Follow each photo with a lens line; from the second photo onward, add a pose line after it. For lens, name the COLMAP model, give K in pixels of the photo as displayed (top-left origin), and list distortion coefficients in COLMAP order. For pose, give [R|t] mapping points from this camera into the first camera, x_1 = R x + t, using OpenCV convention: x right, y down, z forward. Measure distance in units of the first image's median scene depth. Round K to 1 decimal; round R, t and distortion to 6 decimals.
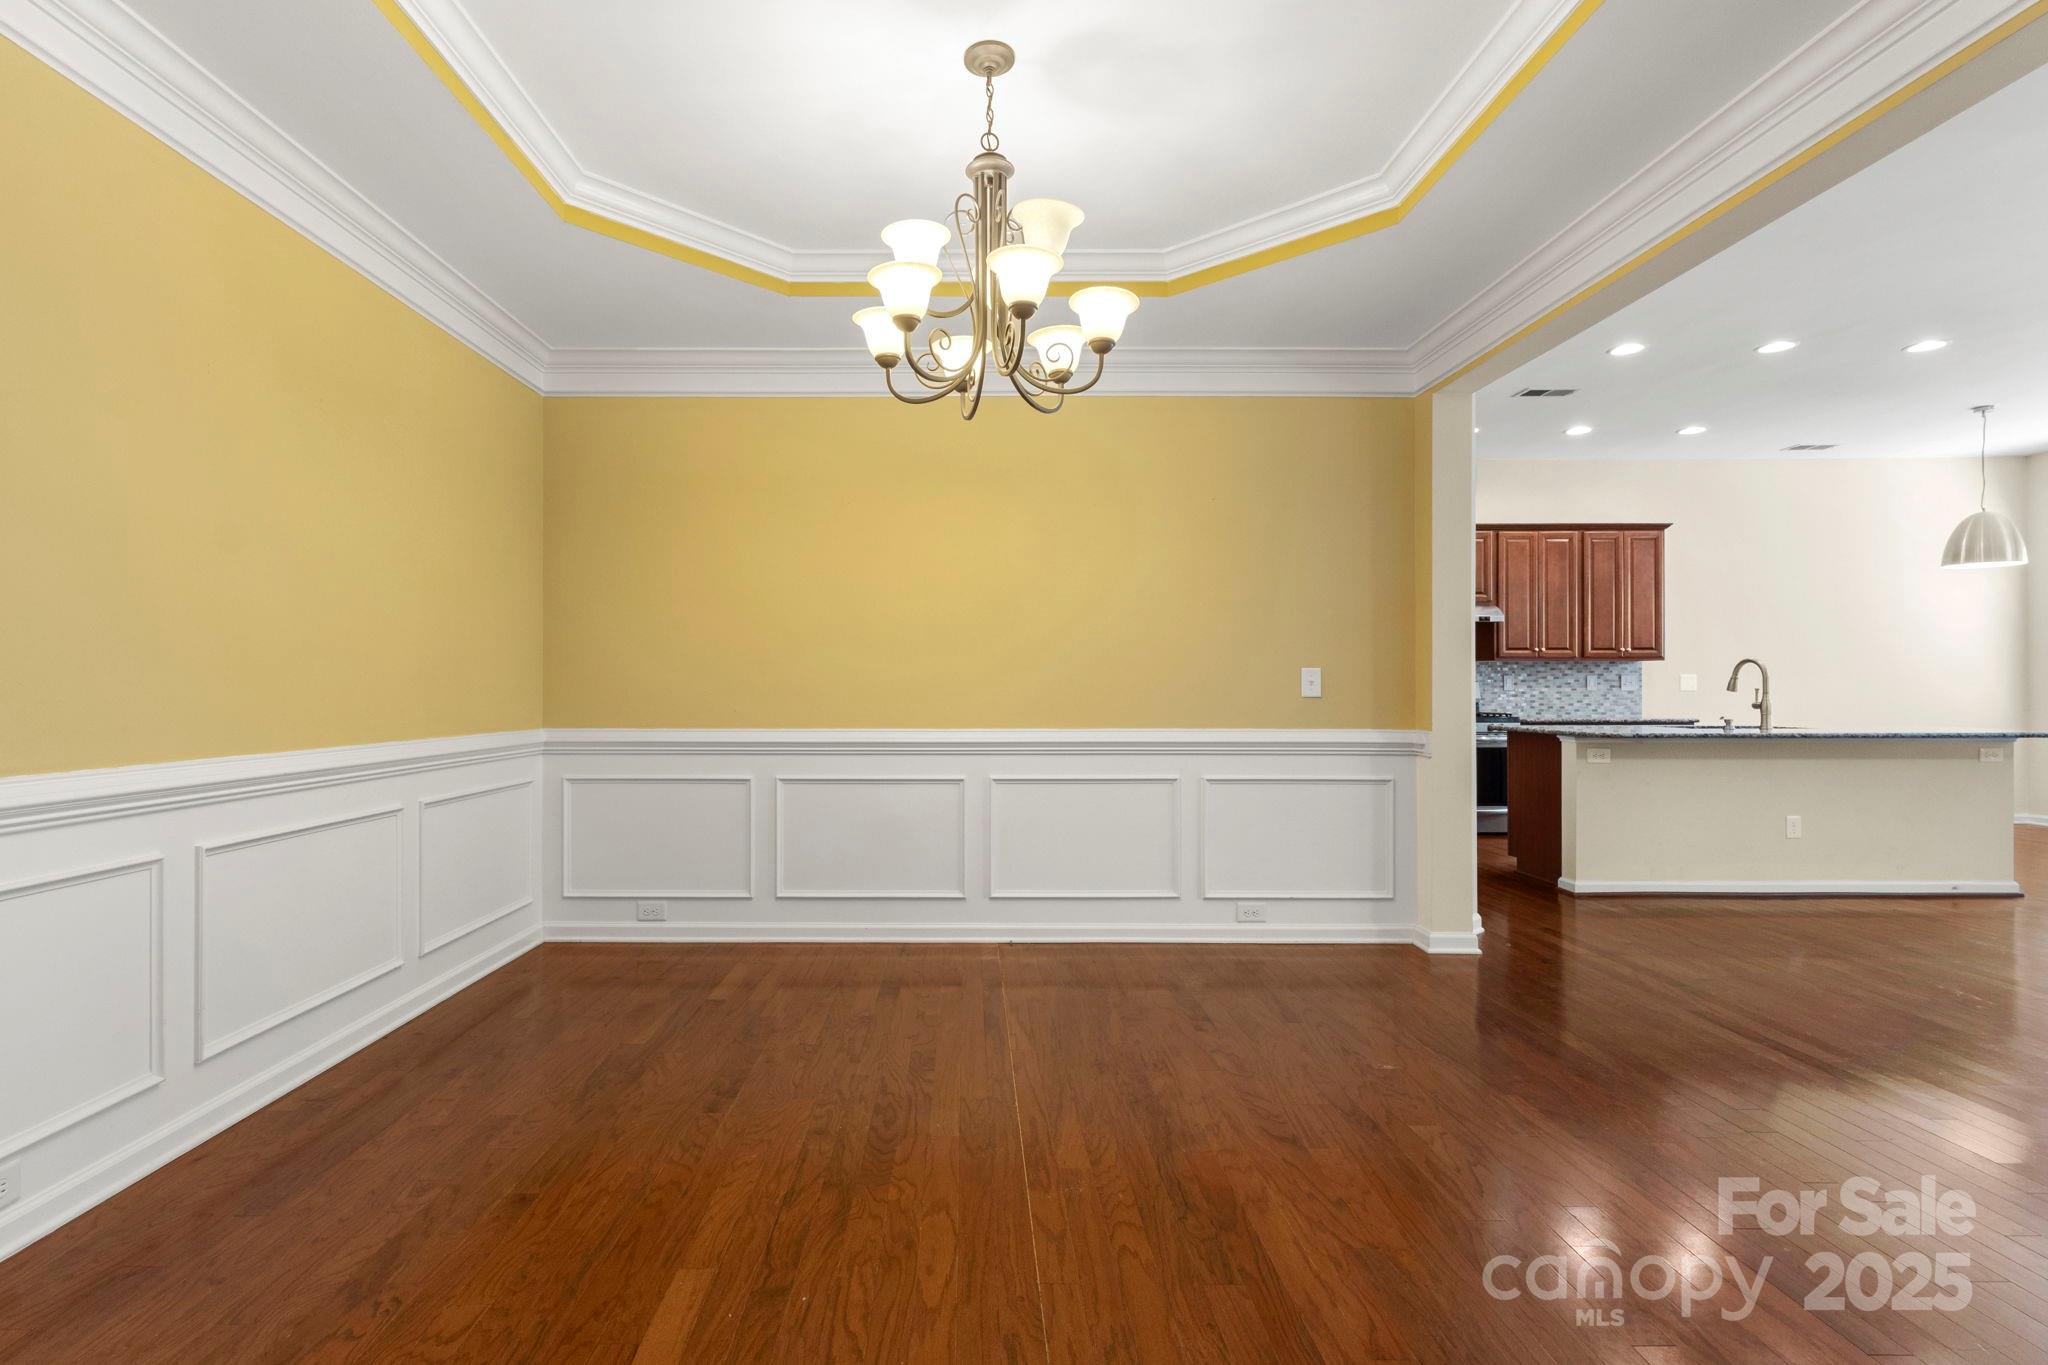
lens RADIAL K [[974.5, 0, 968.5], [0, 974.5, 680.5], [0, 0, 1]] dist [-0.008656, 0.003758]
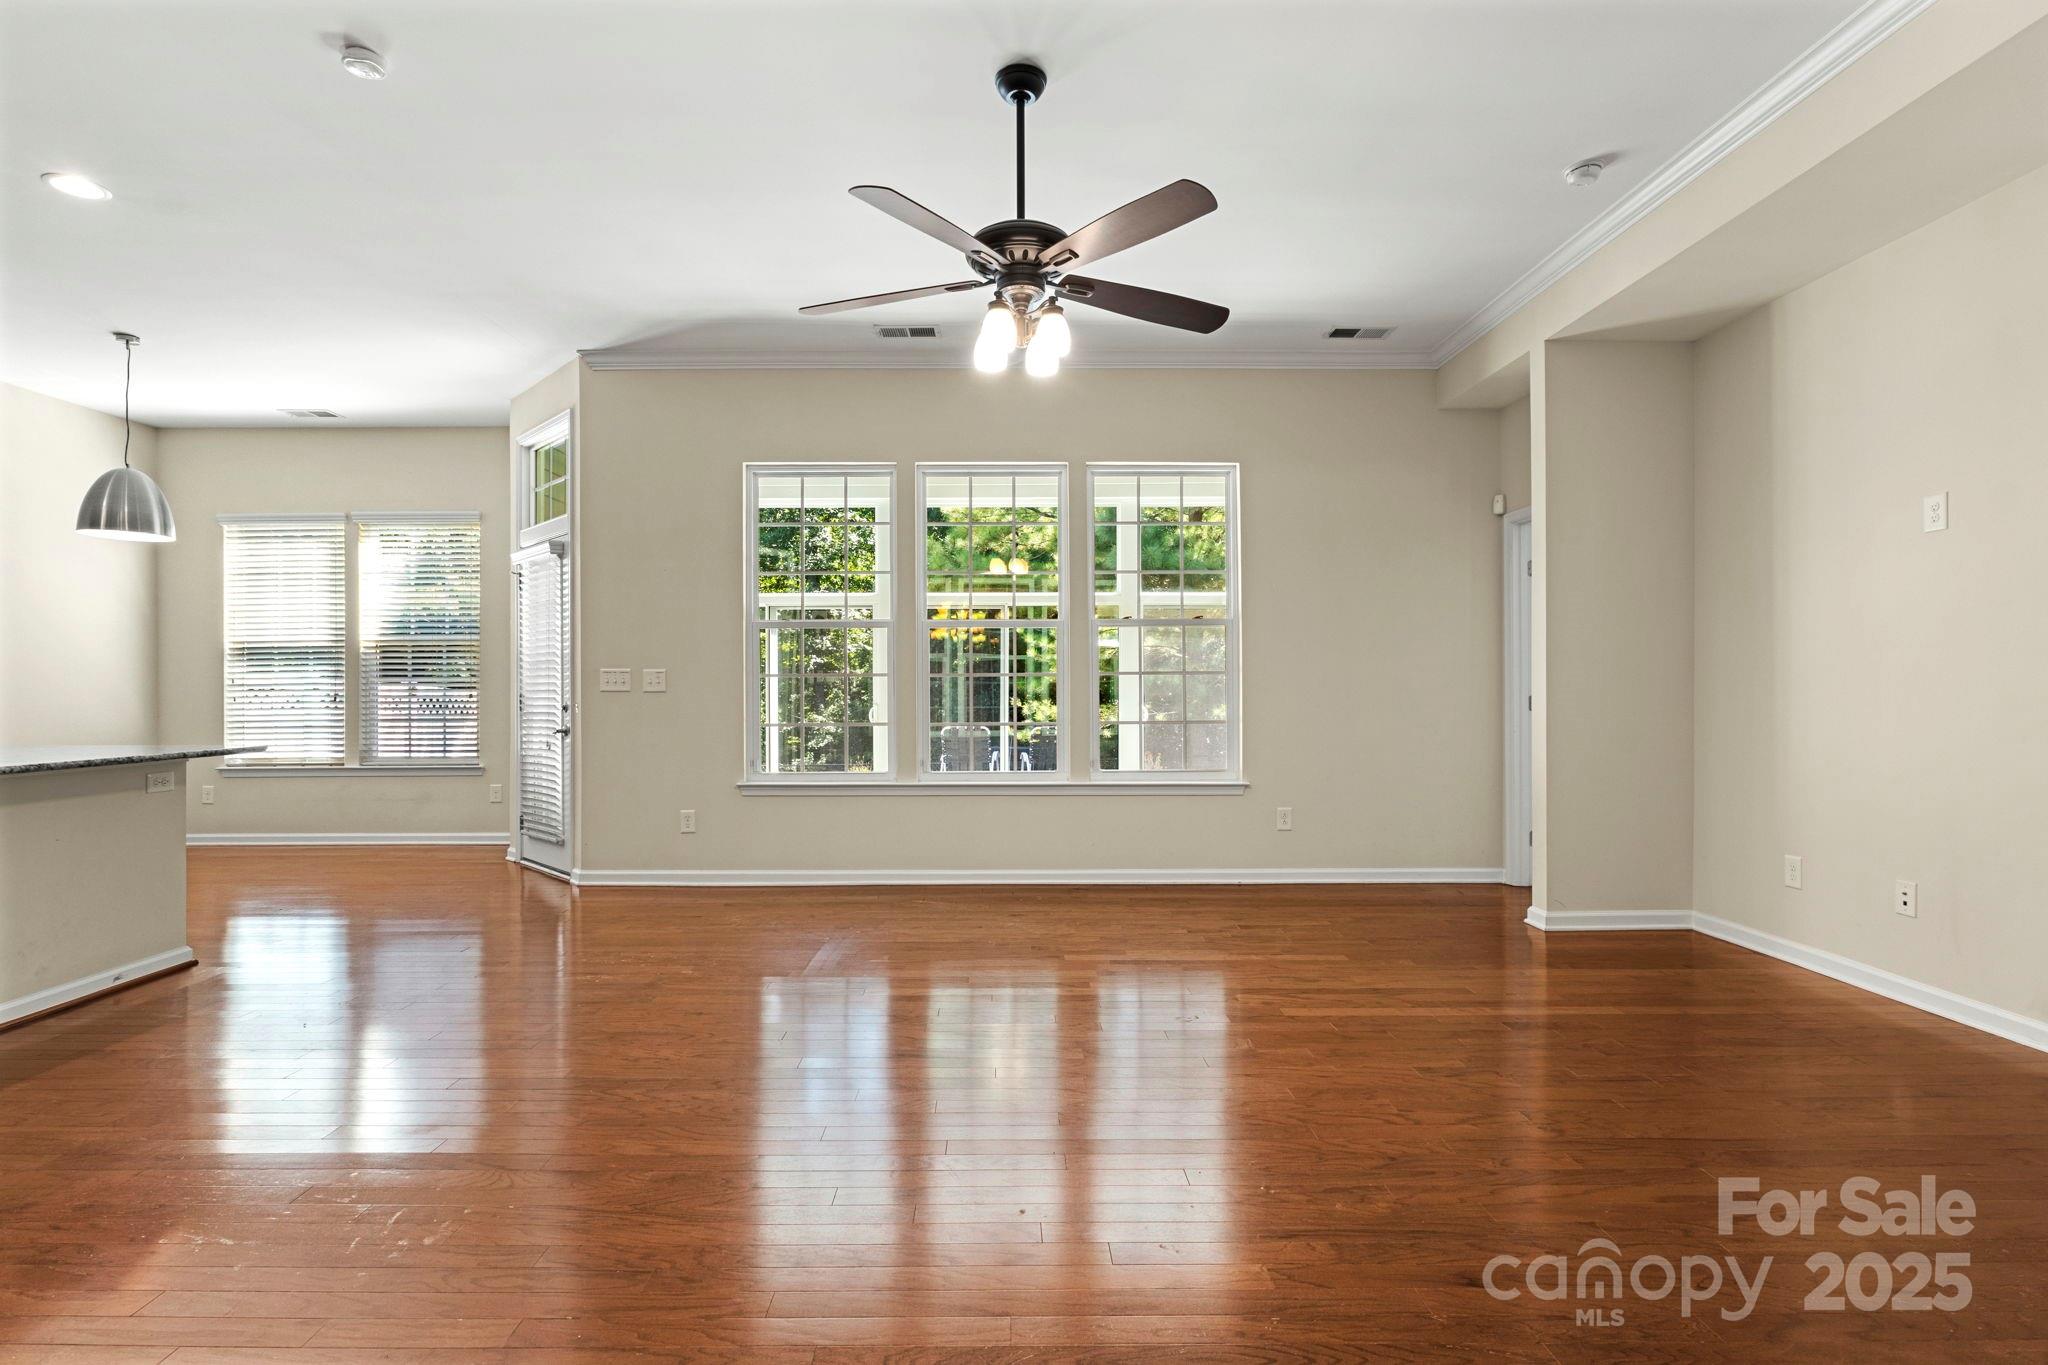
lens RADIAL K [[974.5, 0, 1004.9], [0, 974.5, 687.8], [0, 0, 1]] dist [-0.008656, 0.003758]
pose [[-0.010684, -0.001733, 0.999941, 0.247333], [-0.003848, 0.999991, 0.001692, 0.001354], [-0.999936, -0.003830, -0.010690, 0.291836]]
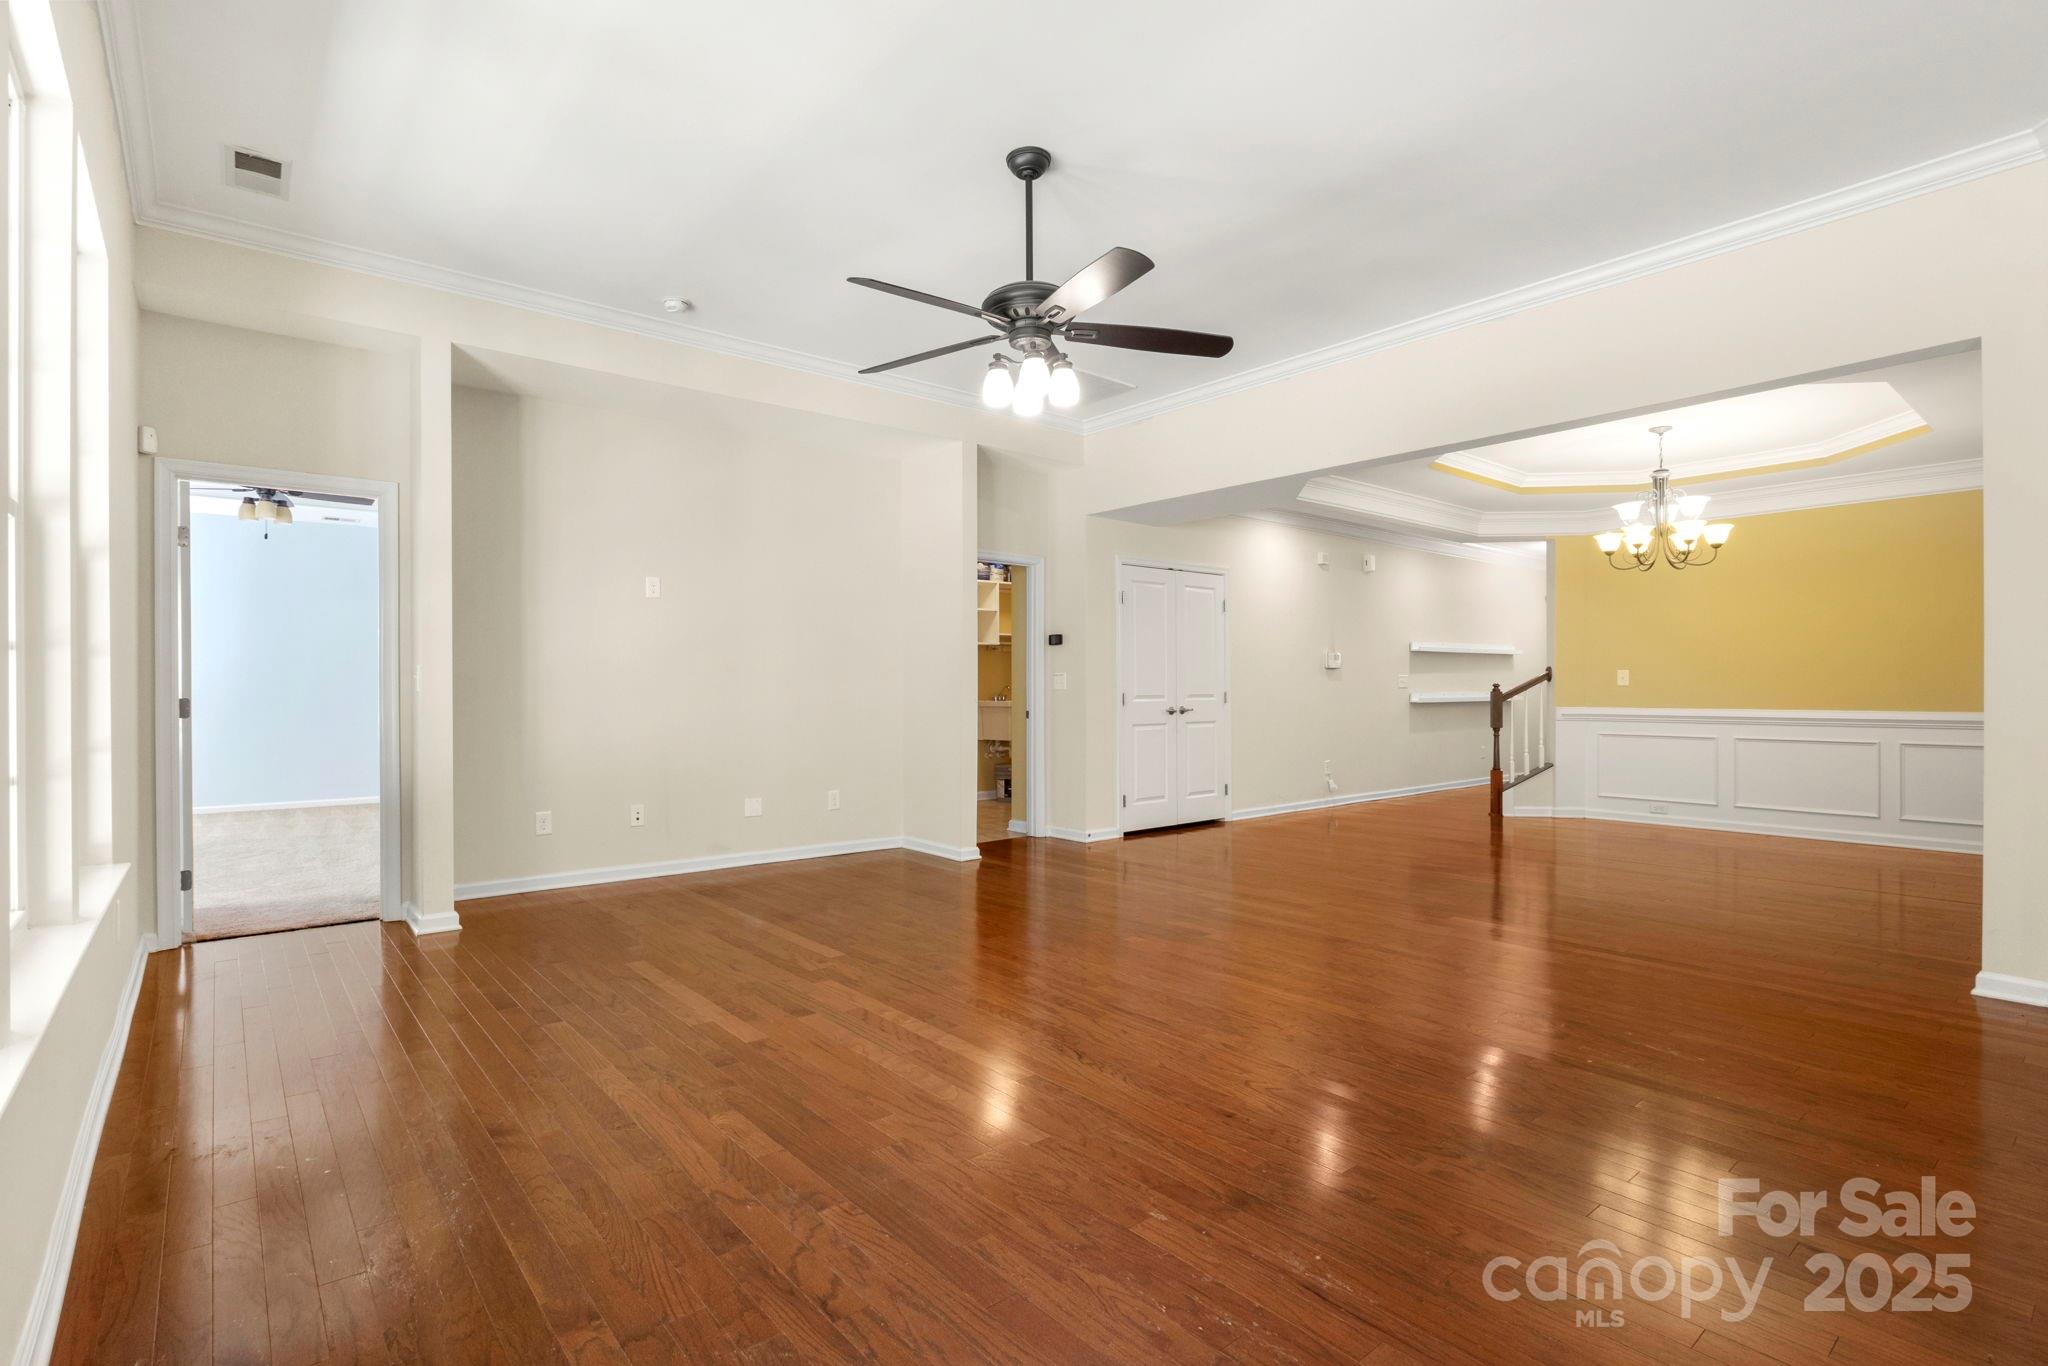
lens RADIAL K [[974.5, 0, 1023.6], [0, 974.5, 681.3], [0, 0, 1]] dist [-0.008656, 0.003758]
pose [[-0.761032, -0.004171, -0.648701, 1.063045], [0.006780, 0.999874, -0.014384, 0.007995], [0.648679, -0.015345, -0.760908, 0.687047]]
